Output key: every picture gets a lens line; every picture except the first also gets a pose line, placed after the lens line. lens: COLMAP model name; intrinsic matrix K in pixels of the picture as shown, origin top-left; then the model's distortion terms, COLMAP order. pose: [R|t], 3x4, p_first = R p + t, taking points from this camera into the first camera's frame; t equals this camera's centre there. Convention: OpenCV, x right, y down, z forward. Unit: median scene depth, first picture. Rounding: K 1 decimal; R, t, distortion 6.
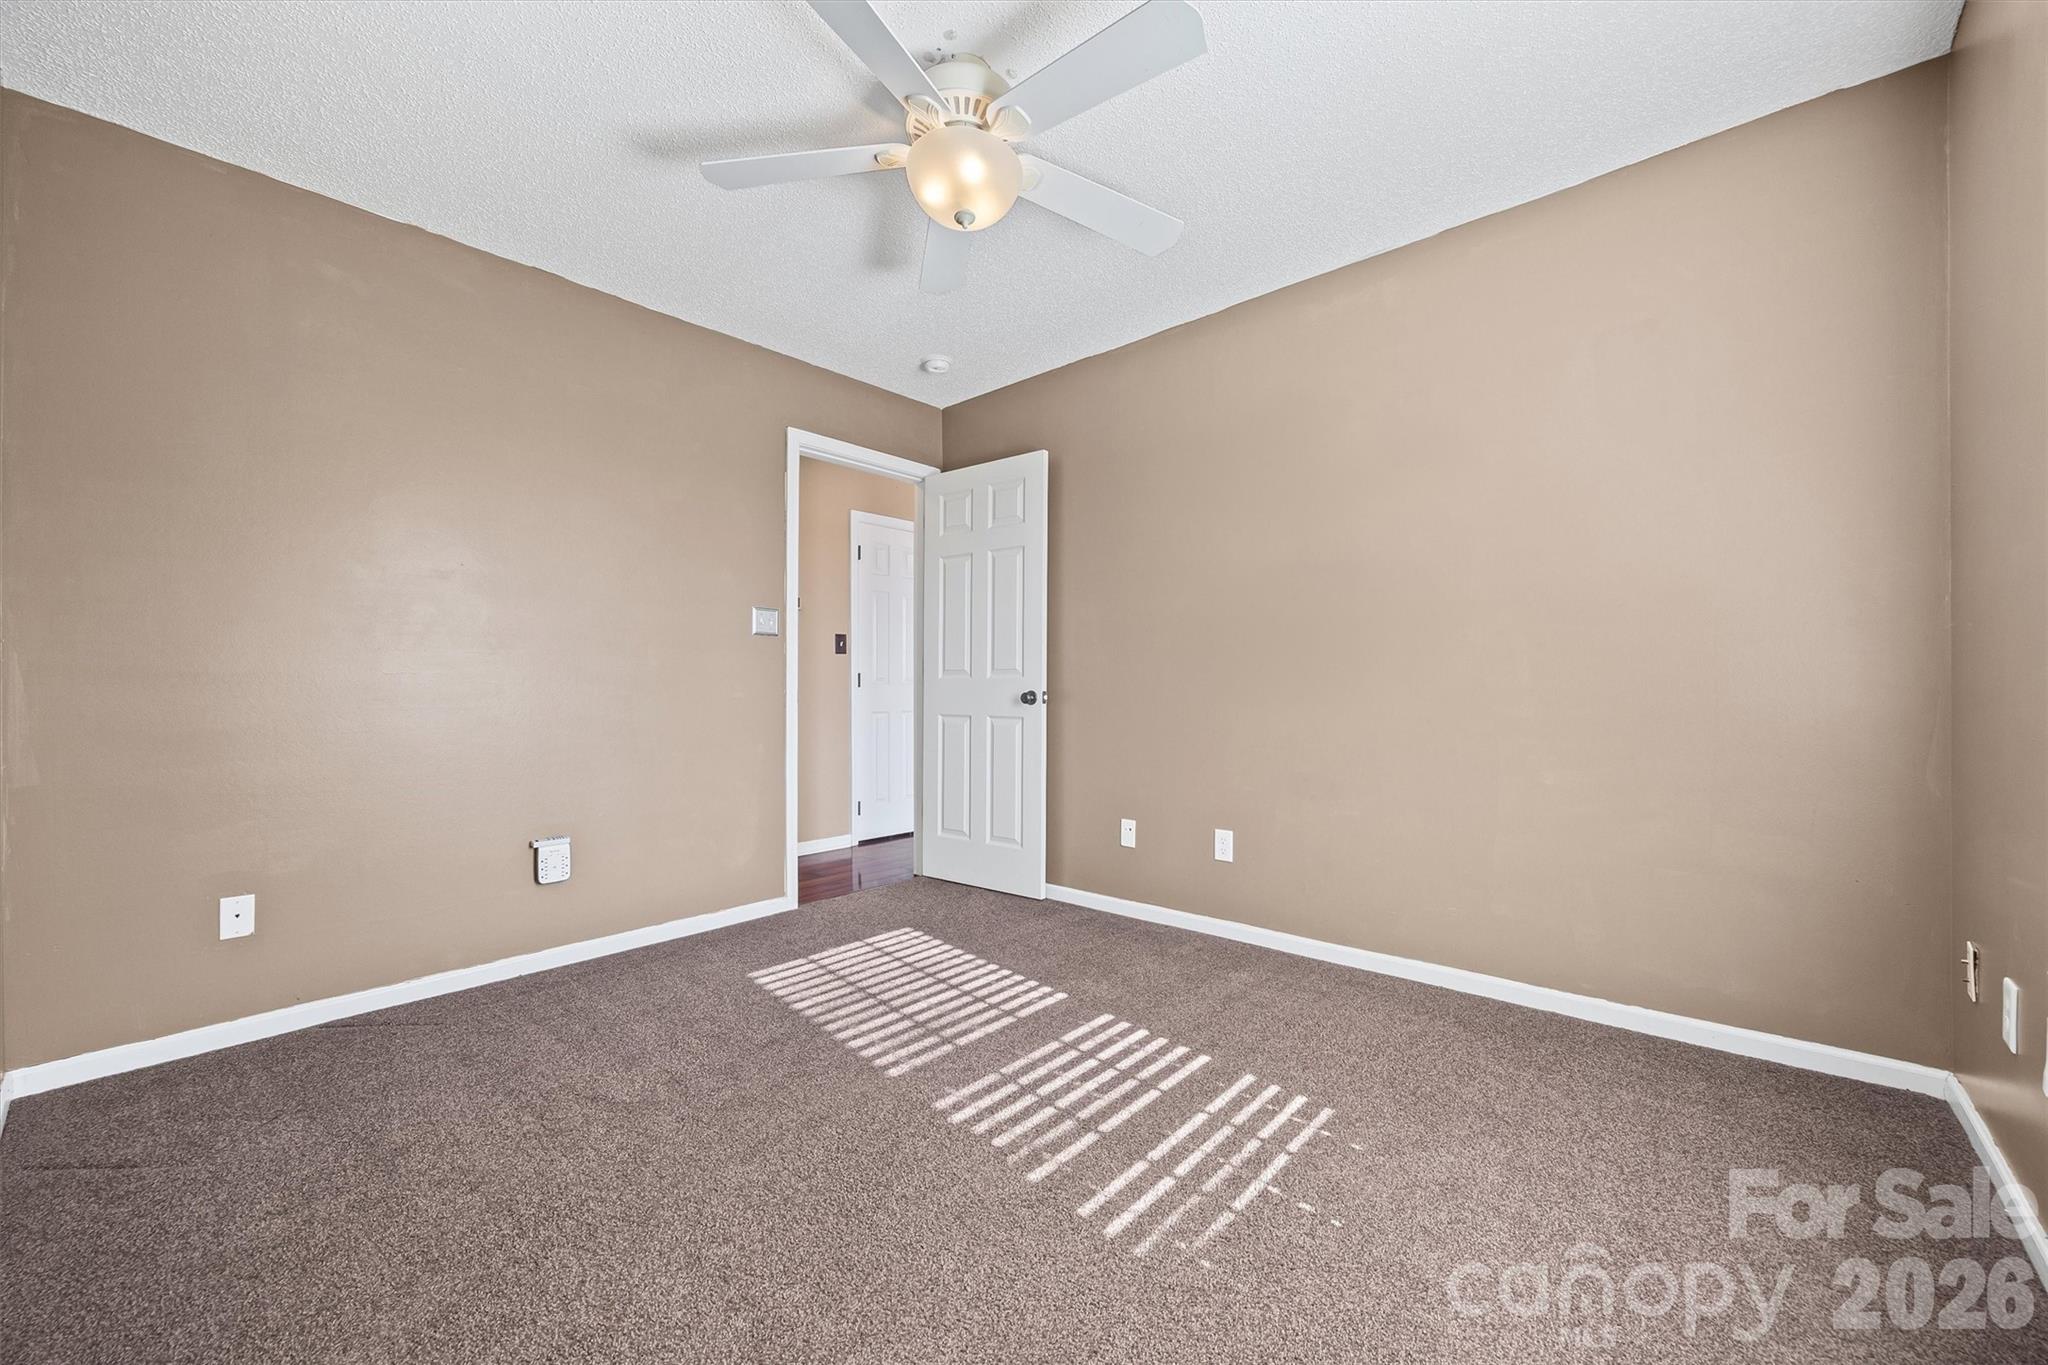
lens RADIAL K [[806.8, 0, 1030.3], [0, 806.8, 682.1], [0, 0, 1]] dist [0.000358, 0.000357]
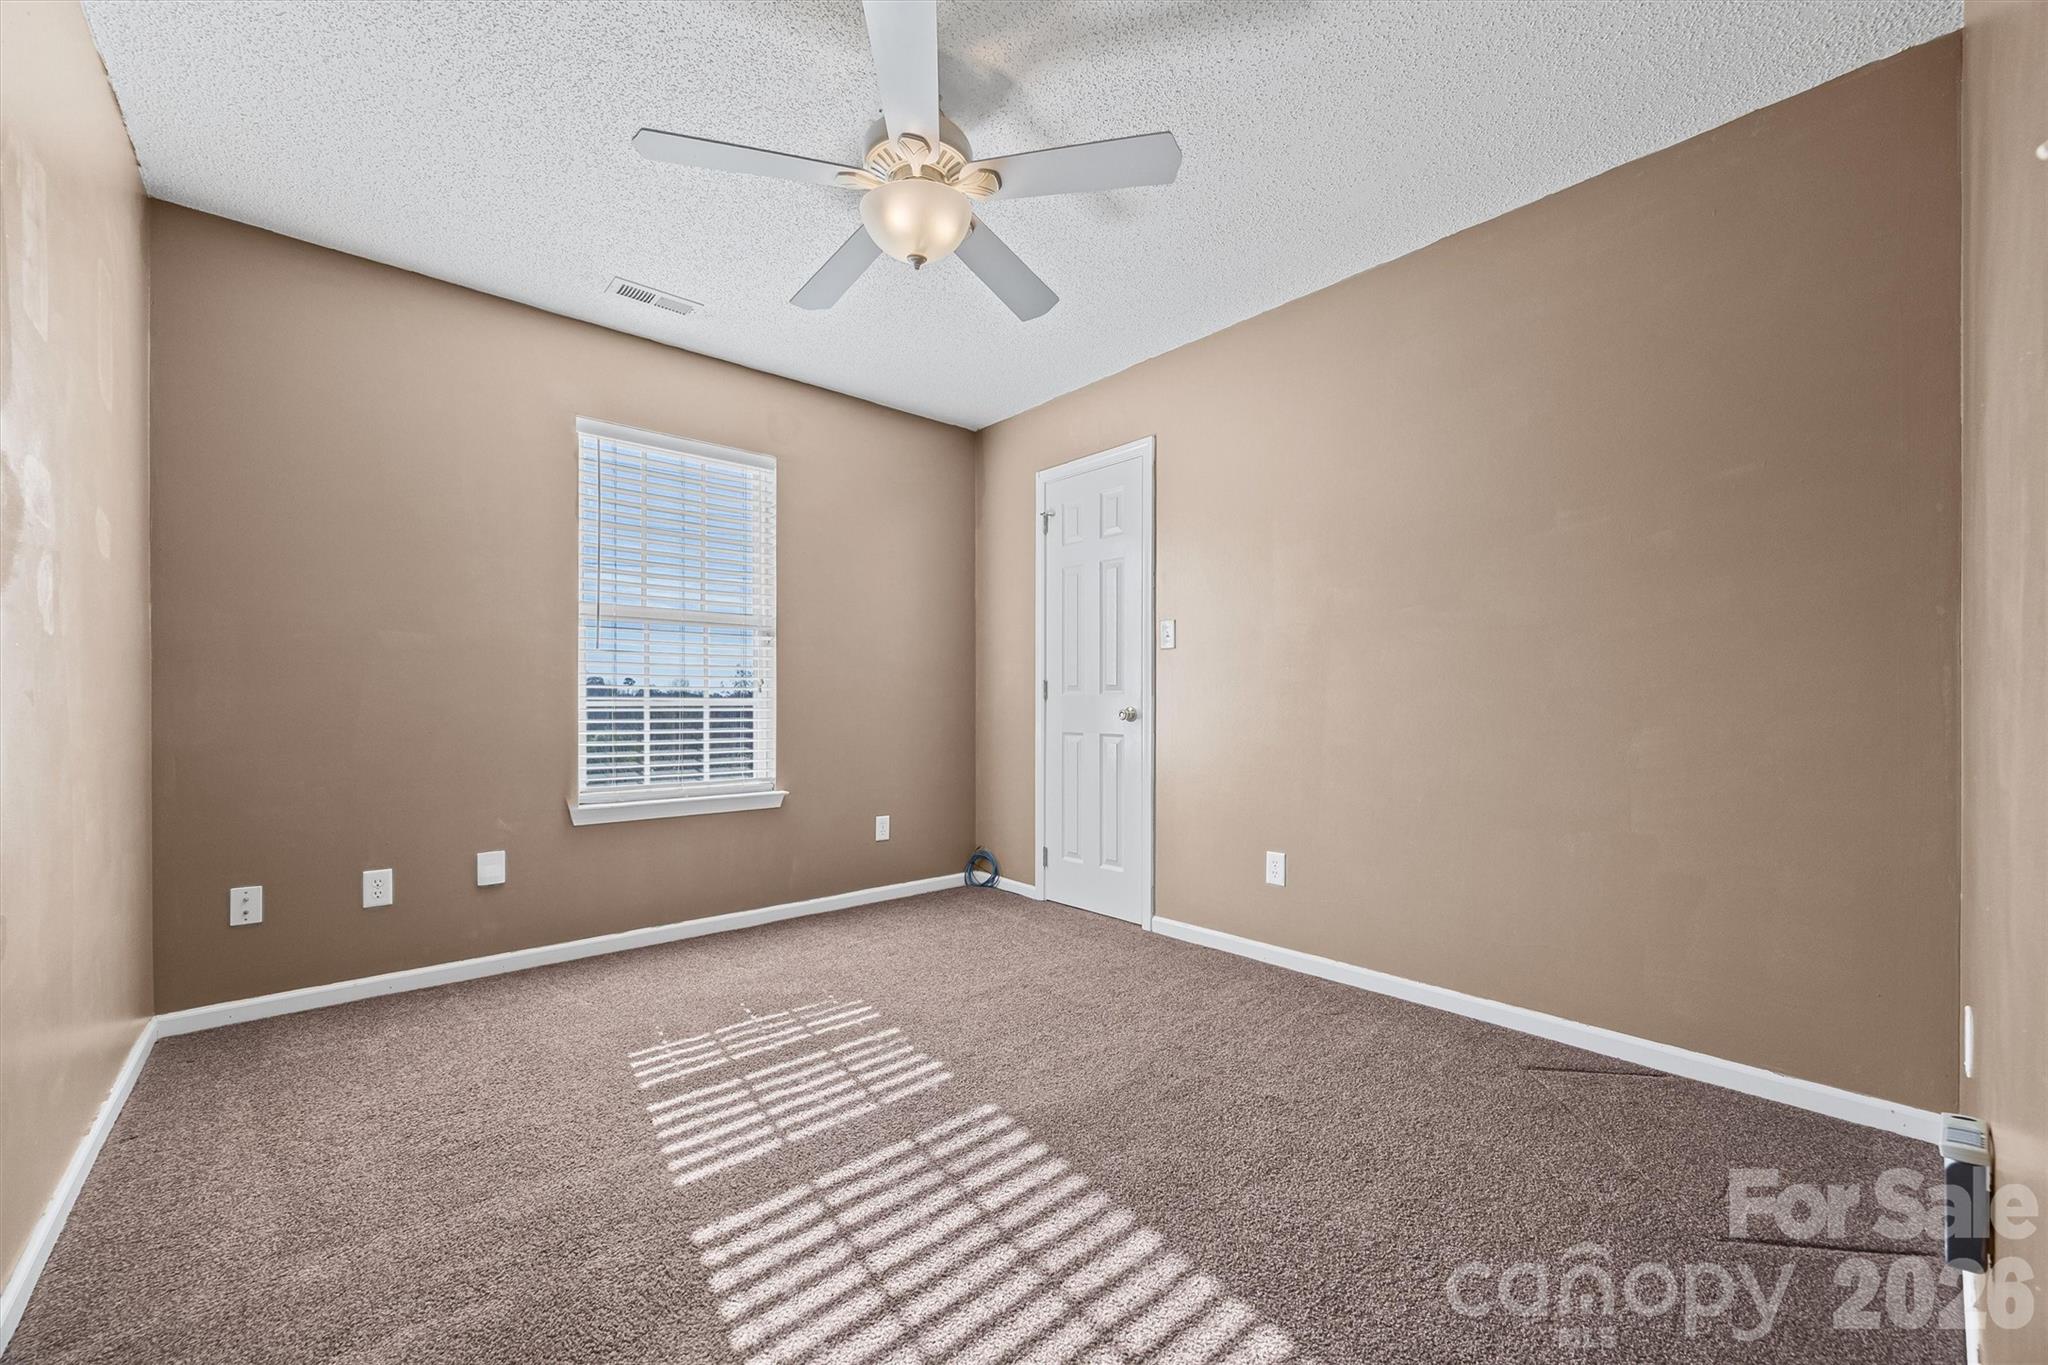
lens RADIAL K [[806.8, 0, 1030.3], [0, 806.8, 682.1], [0, 0, 1]] dist [0.000358, 0.000357]
pose [[-0.993665, 0.005311, 0.112258, -0.307999], [0.001298, 0.999358, -0.035795, 0.014708], [-0.112376, -0.035423, -0.993034, 1.830404]]
